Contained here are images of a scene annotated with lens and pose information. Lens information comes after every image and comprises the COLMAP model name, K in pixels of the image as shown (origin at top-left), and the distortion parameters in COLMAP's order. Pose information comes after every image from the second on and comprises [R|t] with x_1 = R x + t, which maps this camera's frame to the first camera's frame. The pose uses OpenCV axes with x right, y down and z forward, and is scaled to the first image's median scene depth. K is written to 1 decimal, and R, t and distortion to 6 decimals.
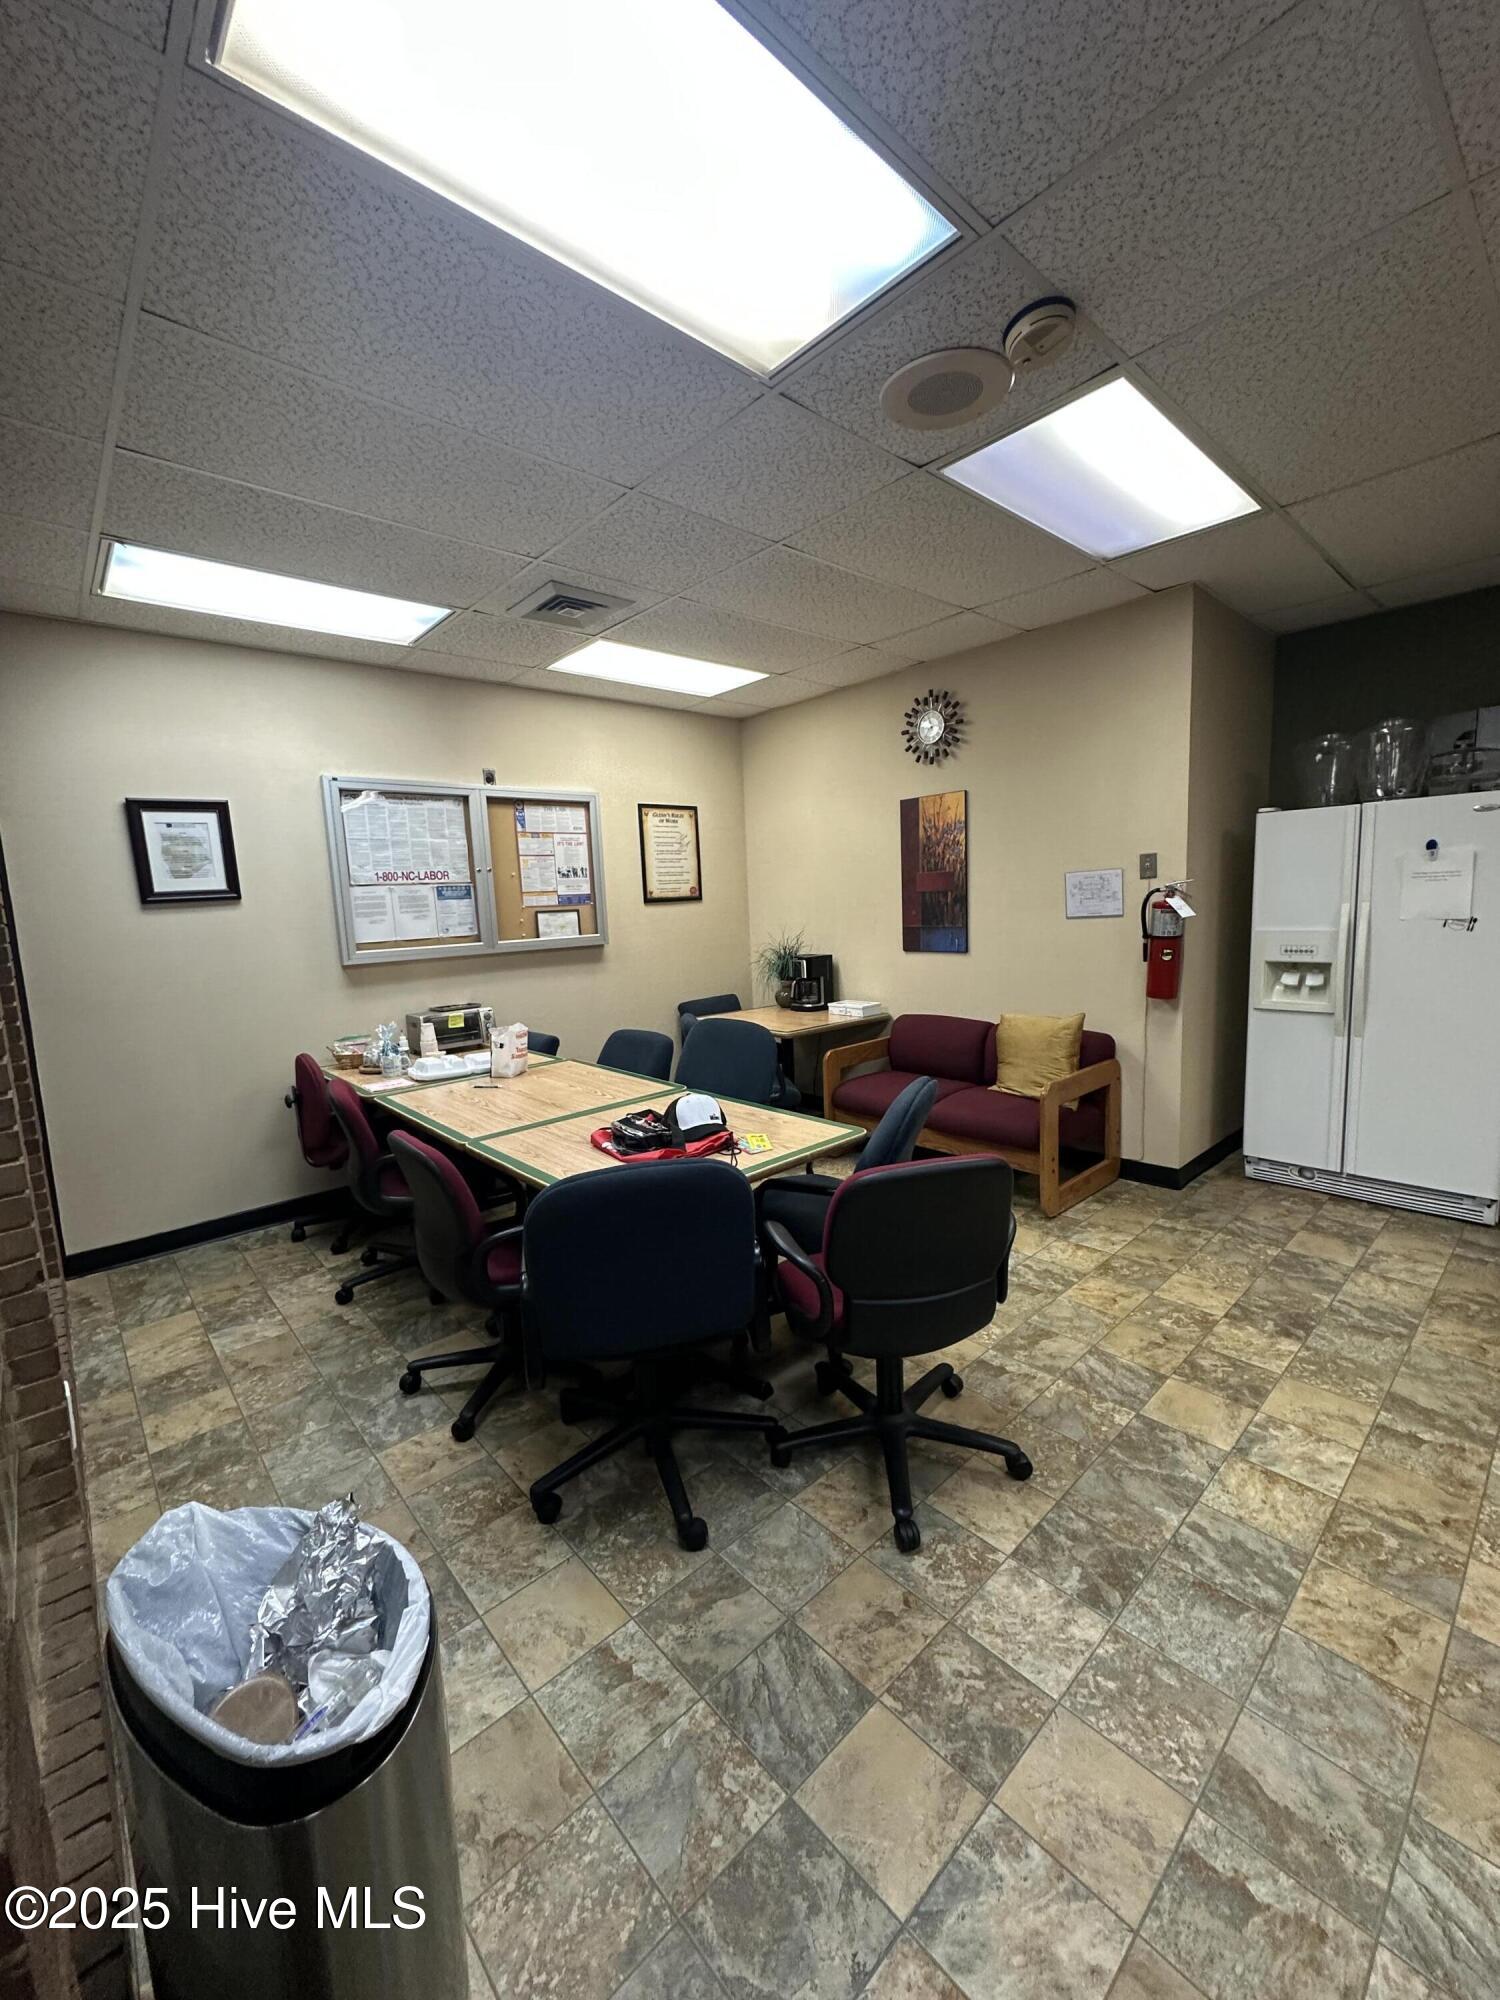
lens RADIAL K [[795.9, 0, 747.8], [0, 795.9, 996.6], [0, 0, 1]] dist [-0.002042, 0.001000]
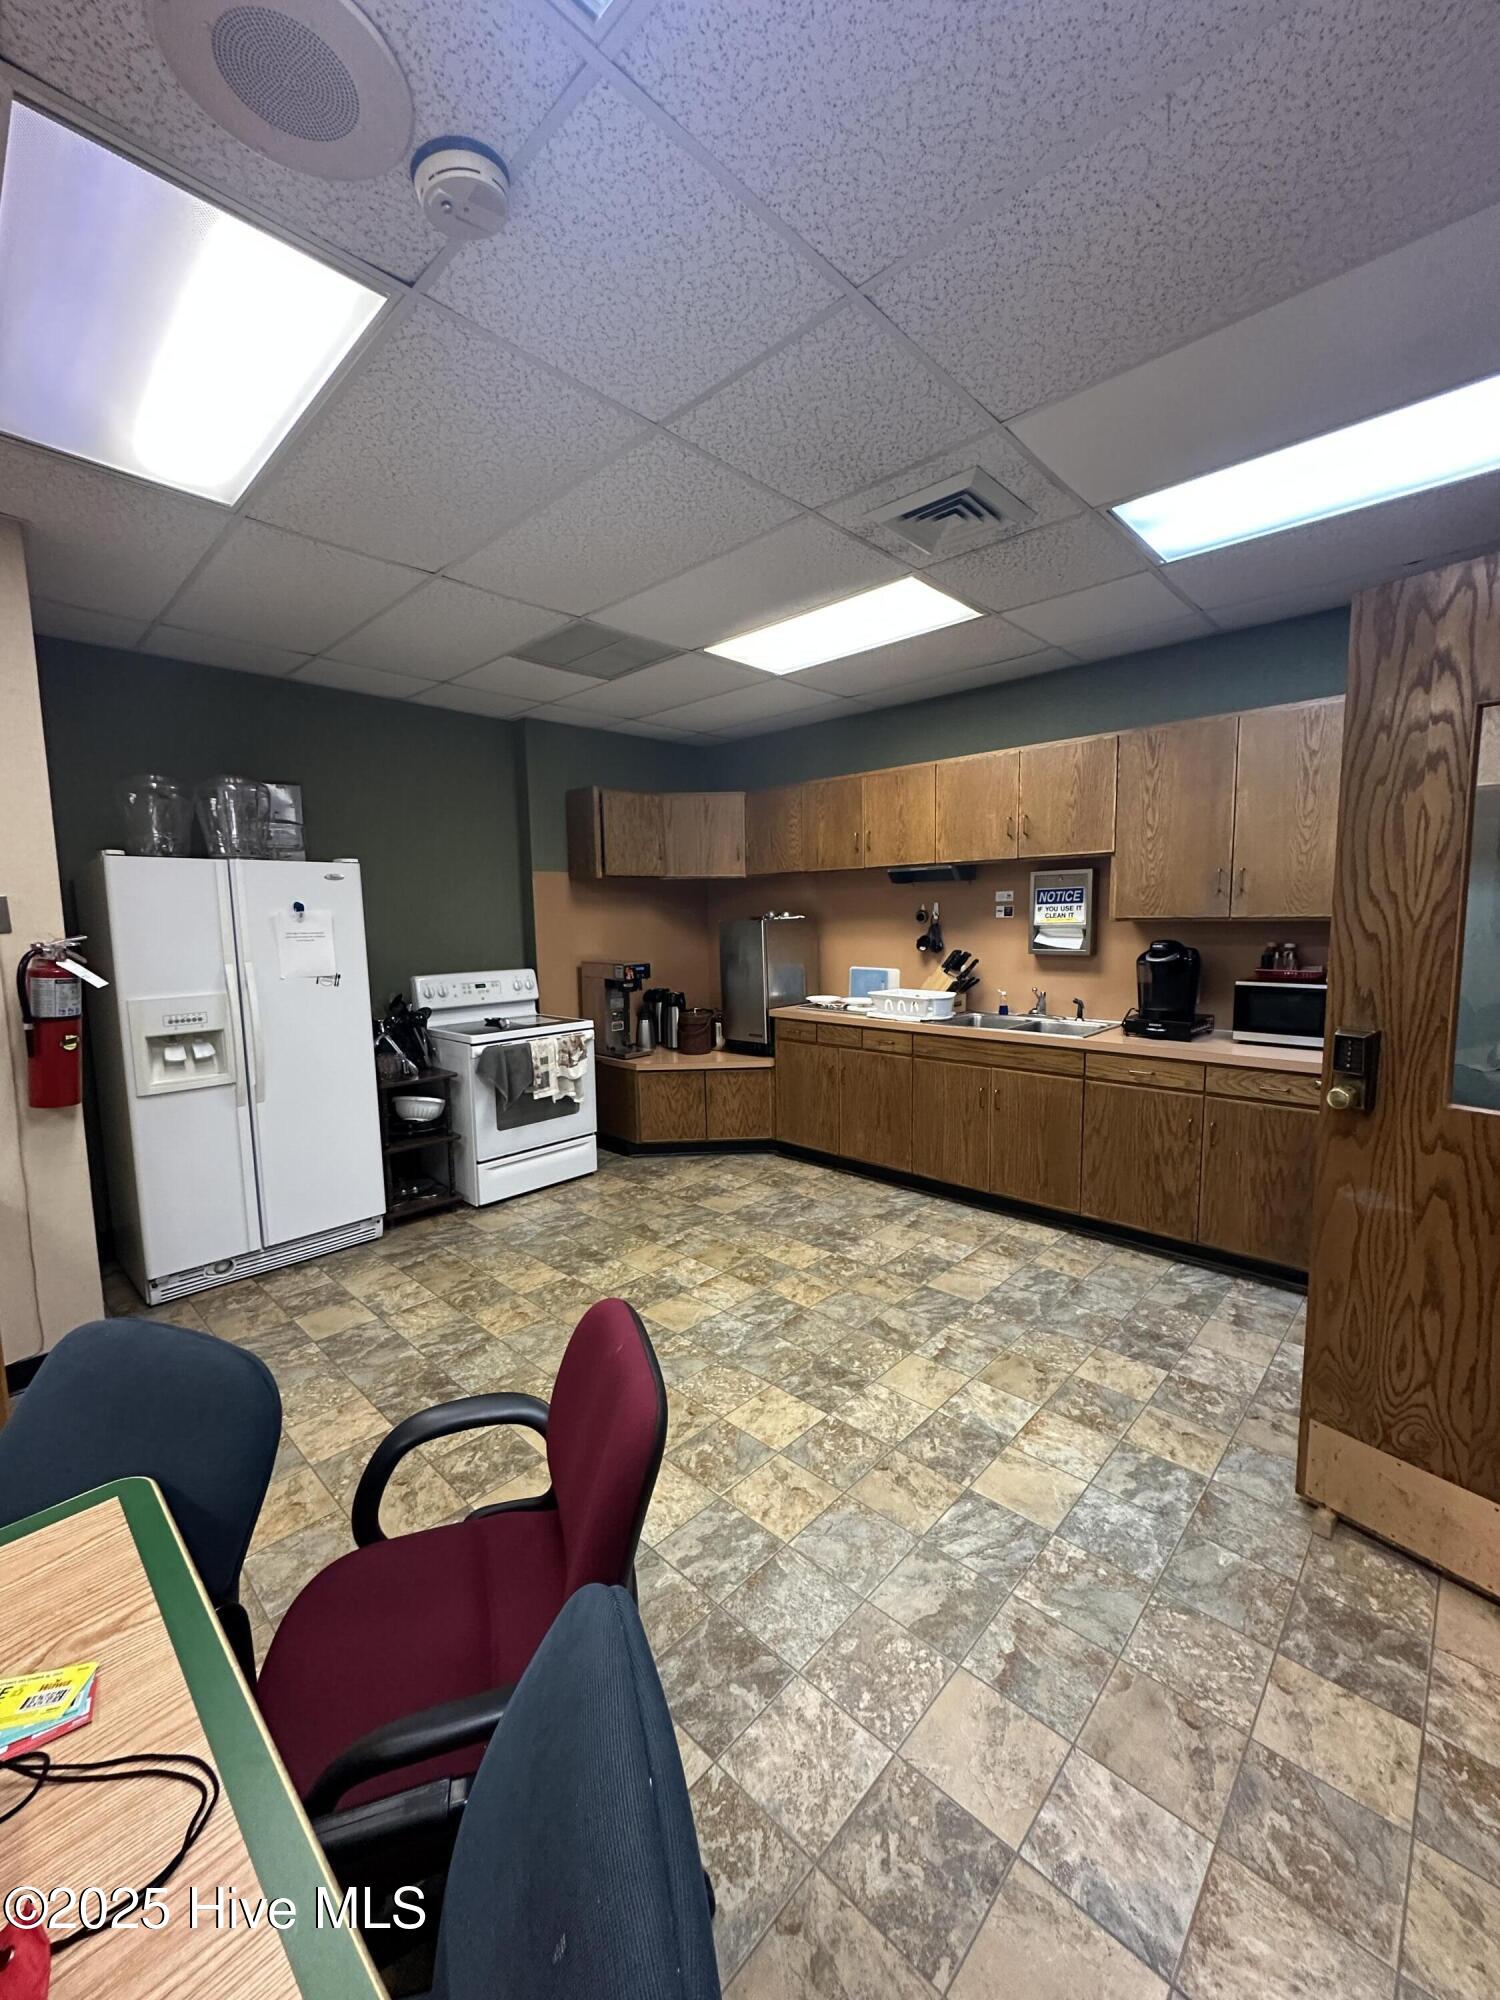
lens RADIAL K [[795.9, 0, 747.8], [0, 795.9, 996.6], [0, 0, 1]] dist [-0.002042, 0.001000]
pose [[-0.074747, -0.059823, 0.995406, -0.287504], [0.139708, 0.987726, 0.069852, -0.077741], [-0.987367, 0.144288, -0.065472, 0.602882]]
